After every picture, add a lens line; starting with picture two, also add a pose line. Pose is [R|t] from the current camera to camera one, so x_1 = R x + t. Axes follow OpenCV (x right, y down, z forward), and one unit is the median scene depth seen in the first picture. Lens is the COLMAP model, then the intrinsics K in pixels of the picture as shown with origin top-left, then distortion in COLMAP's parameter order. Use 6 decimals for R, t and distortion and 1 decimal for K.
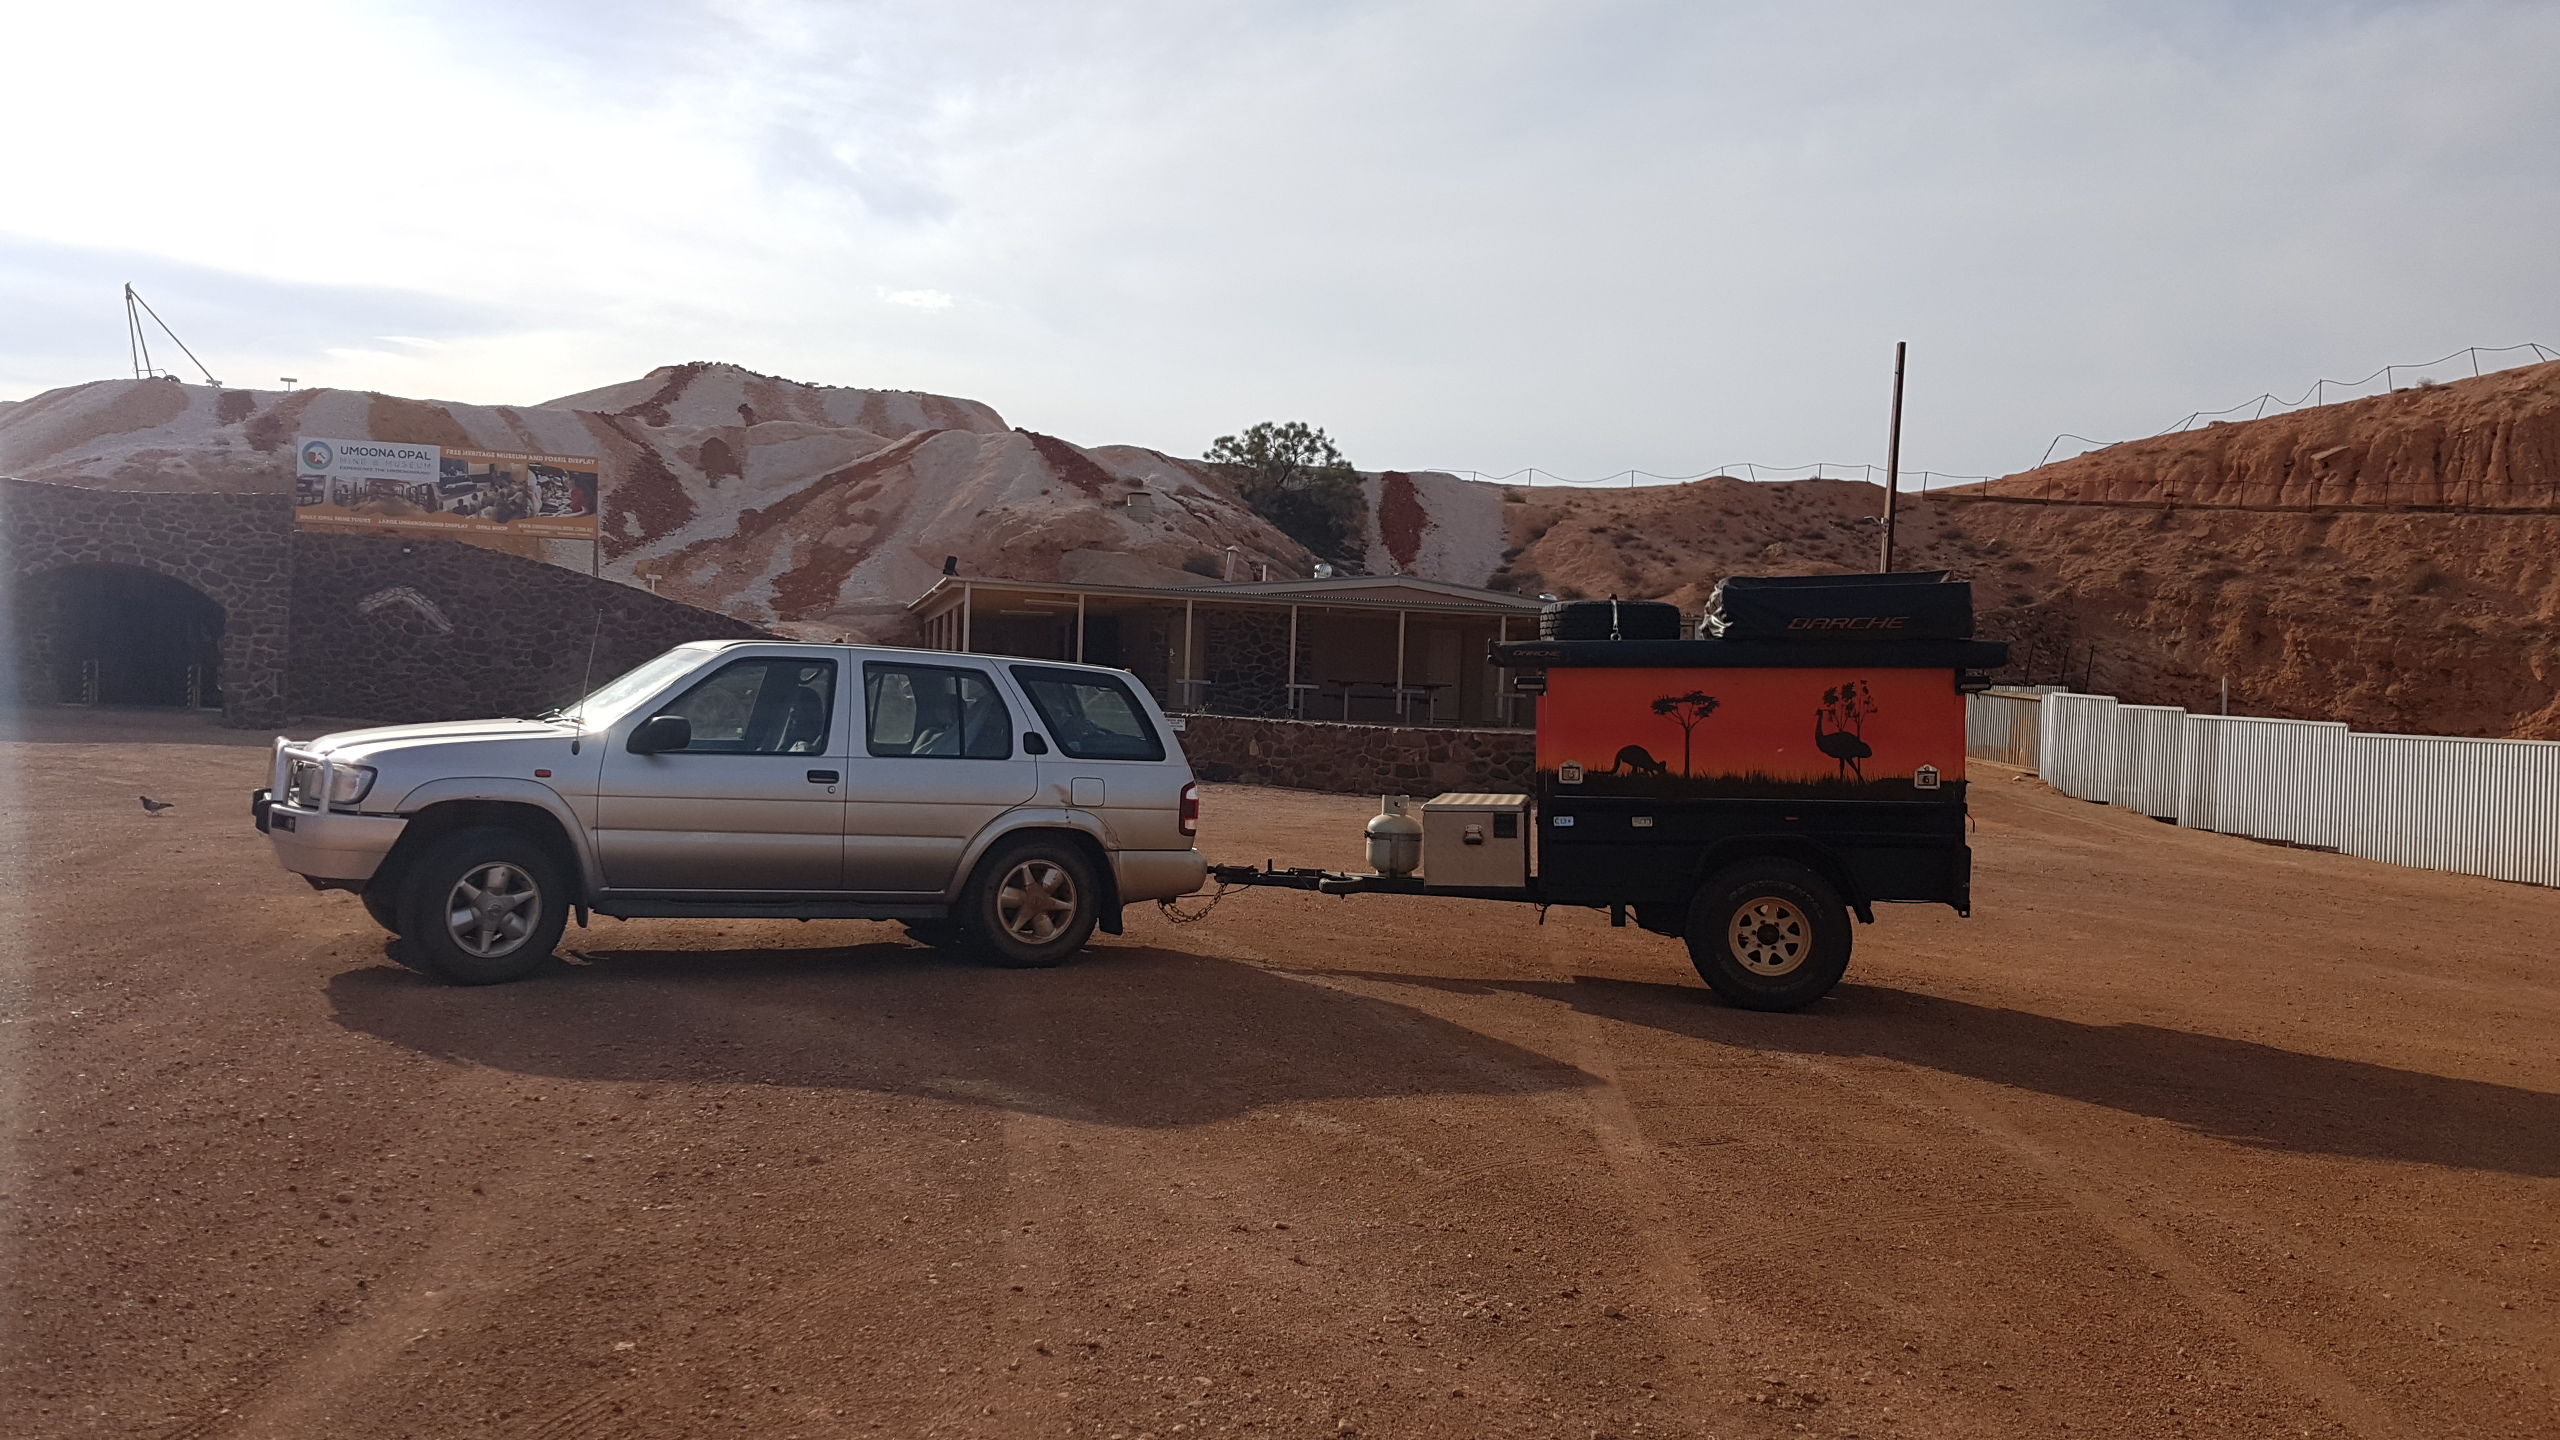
lens RADIAL K [[1913.6, 0, 1265.1], [0, 1913.6, 731.0], [0, 0, 1]] dist [0.064041, -0.046864]
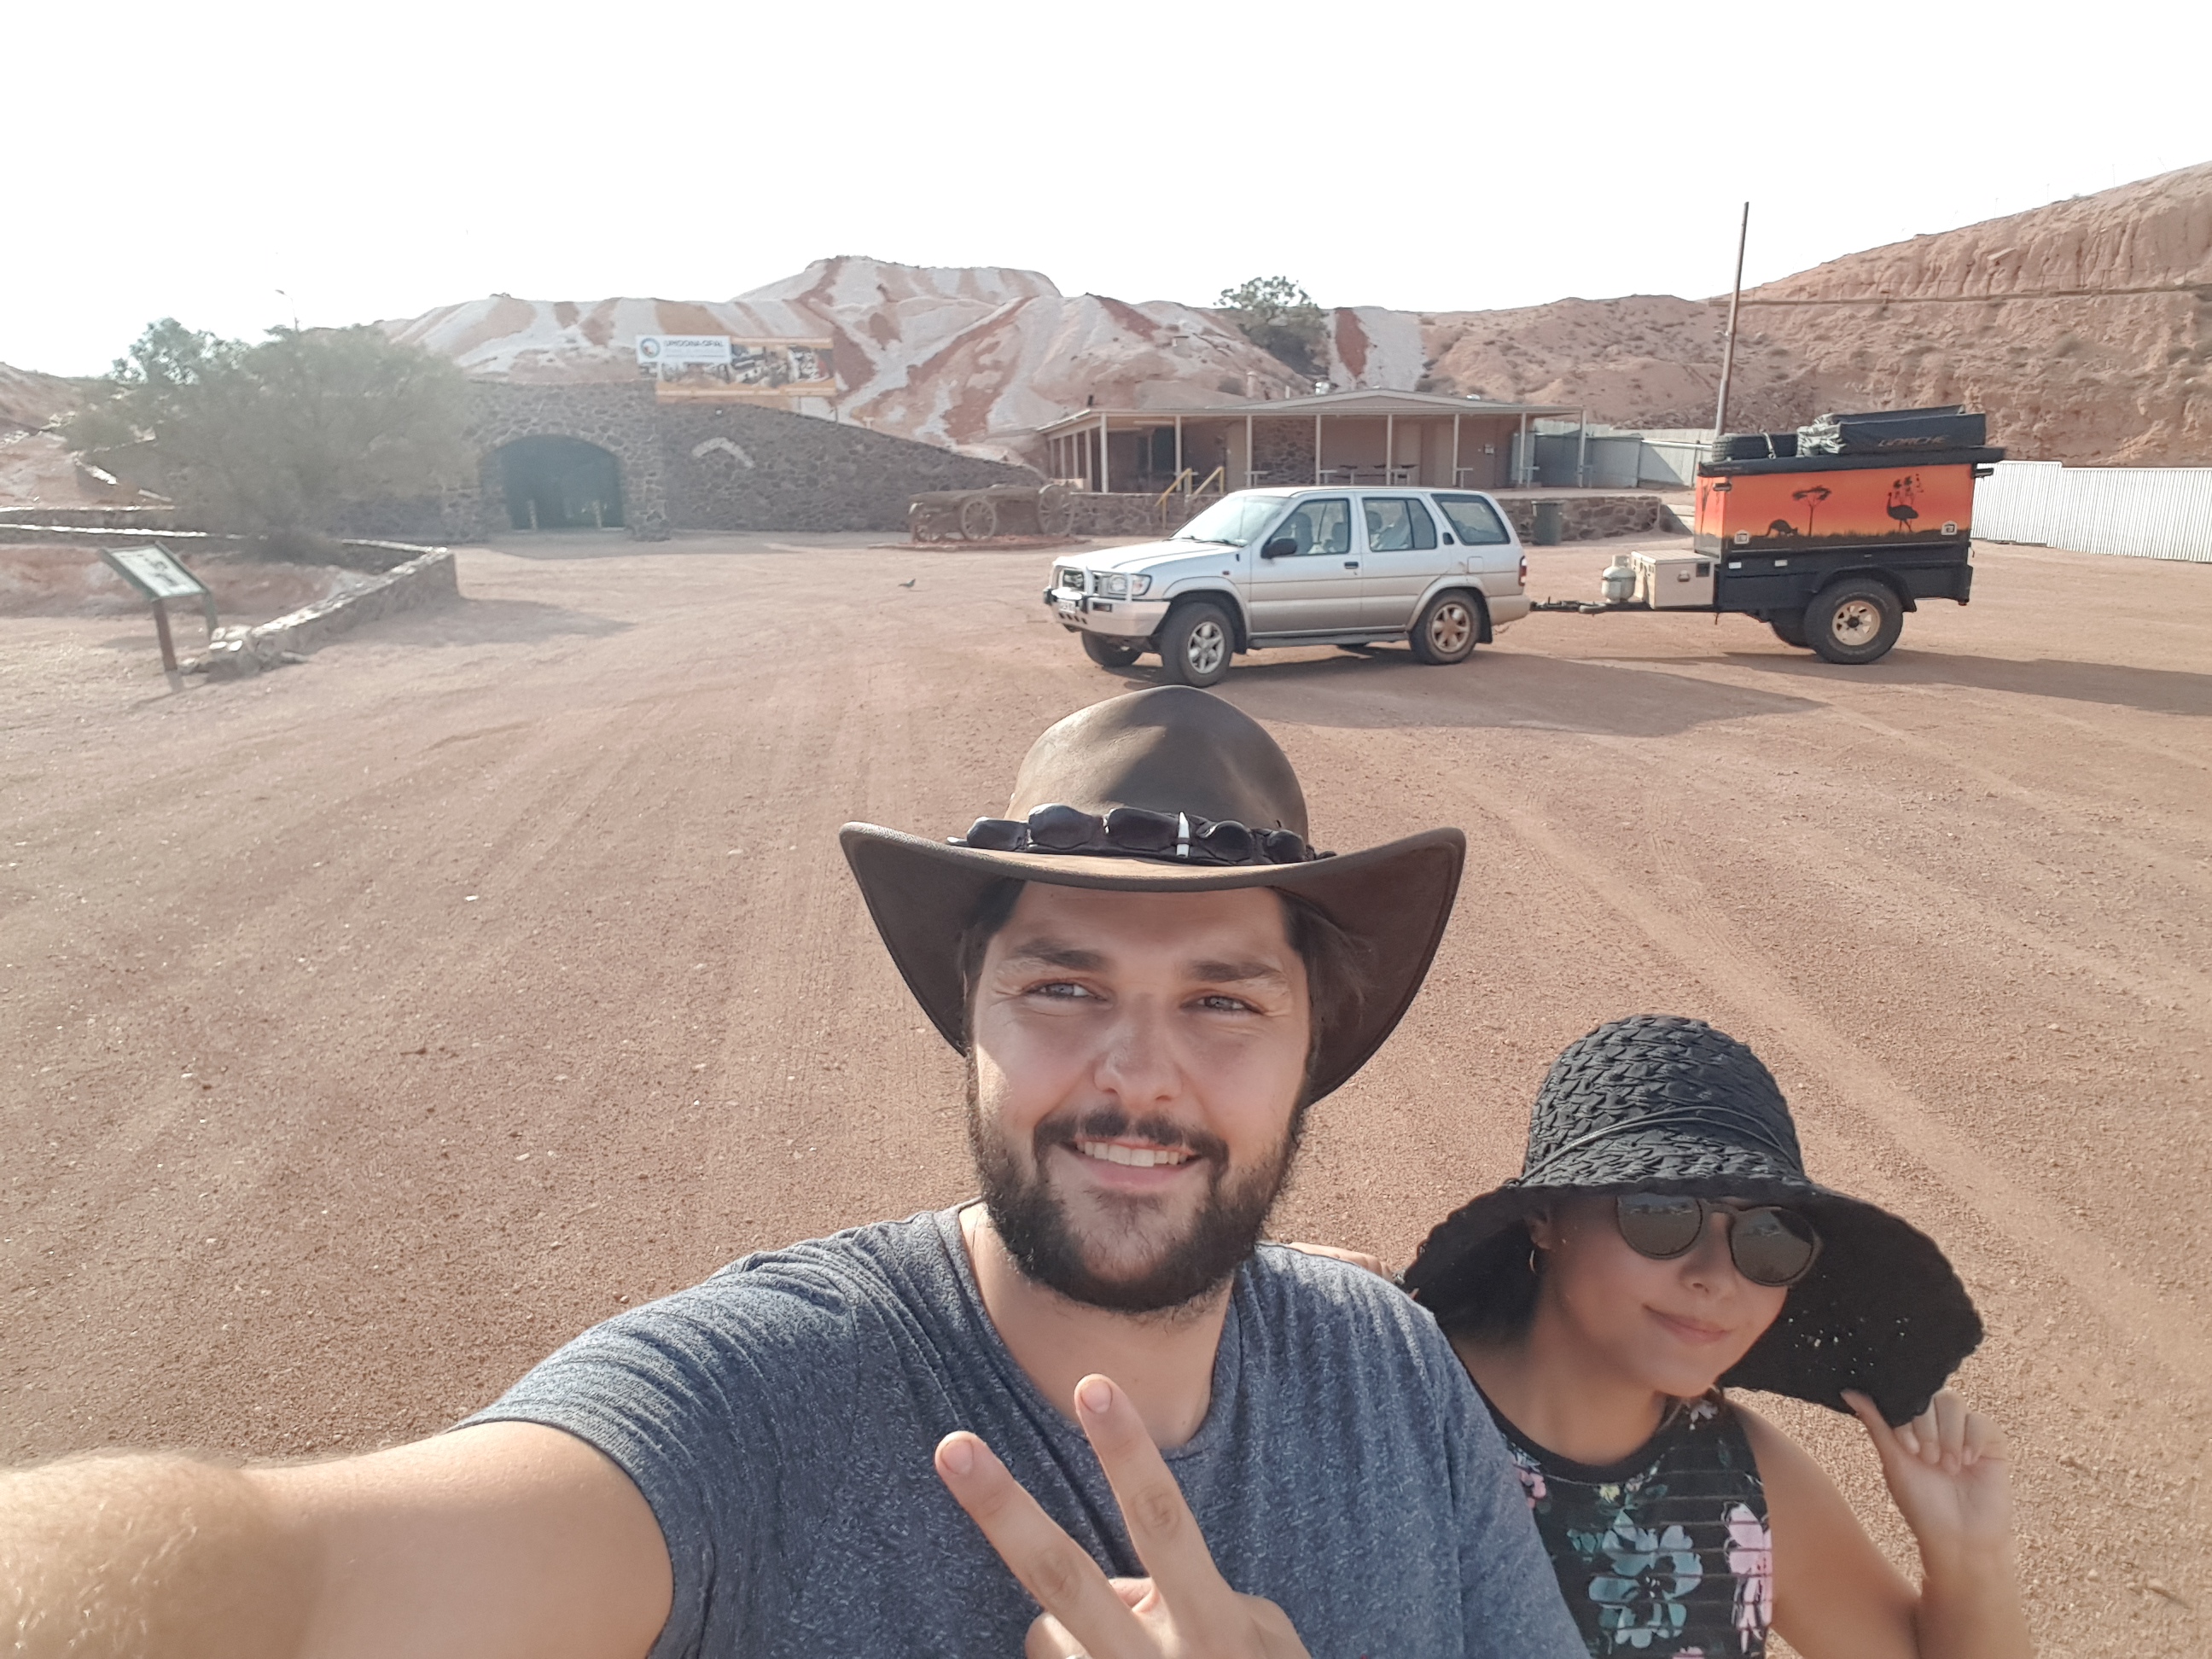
lens RADIAL K [[1385.3, 0, 1098.7], [0, 1385.3, 829.2], [0, 0, 1]] dist [-0.006027, 0.027073]
pose [[0.998426, -0.055185, -0.009992, -0.144890], [0.055973, 0.969404, 0.239006, -0.018630], [-0.003503, -0.239189, 0.970967, -0.100998]]
